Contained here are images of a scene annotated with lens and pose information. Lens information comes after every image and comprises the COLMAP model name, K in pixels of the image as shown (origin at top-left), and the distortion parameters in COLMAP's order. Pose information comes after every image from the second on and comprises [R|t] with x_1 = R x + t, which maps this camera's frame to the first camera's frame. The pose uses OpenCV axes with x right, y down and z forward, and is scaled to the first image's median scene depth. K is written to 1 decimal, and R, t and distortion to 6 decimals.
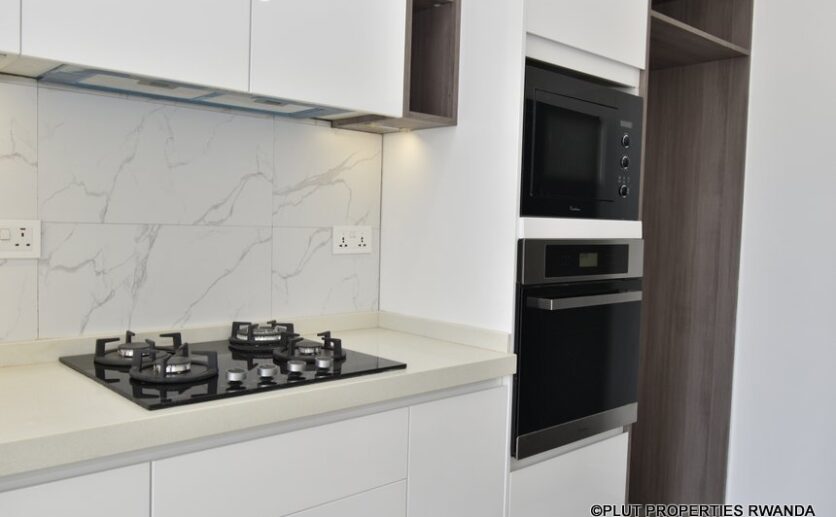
lens RADIAL K [[722.3, 0, 418.0], [0, 722.3, 258.5], [0, 0, 1]] dist [-0.002375, 0.000061]
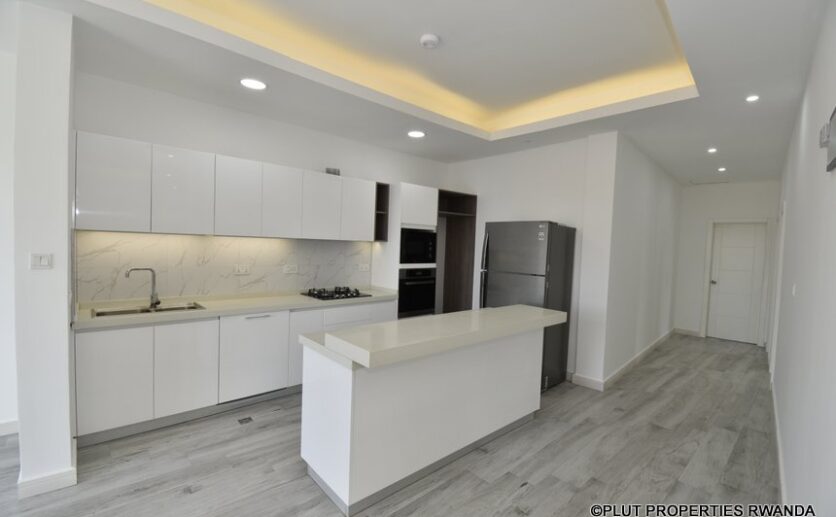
lens RADIAL K [[379.6, 0, 418.0], [0, 379.6, 258.5], [0, 0, 1]] dist [-0.033111, -0.000636]
pose [[0.999880, 0.008264, -0.013080, 0.282201], [-0.008440, 0.999874, -0.013471, -0.058854], [0.012967, 0.013580, 0.999824, -1.335668]]
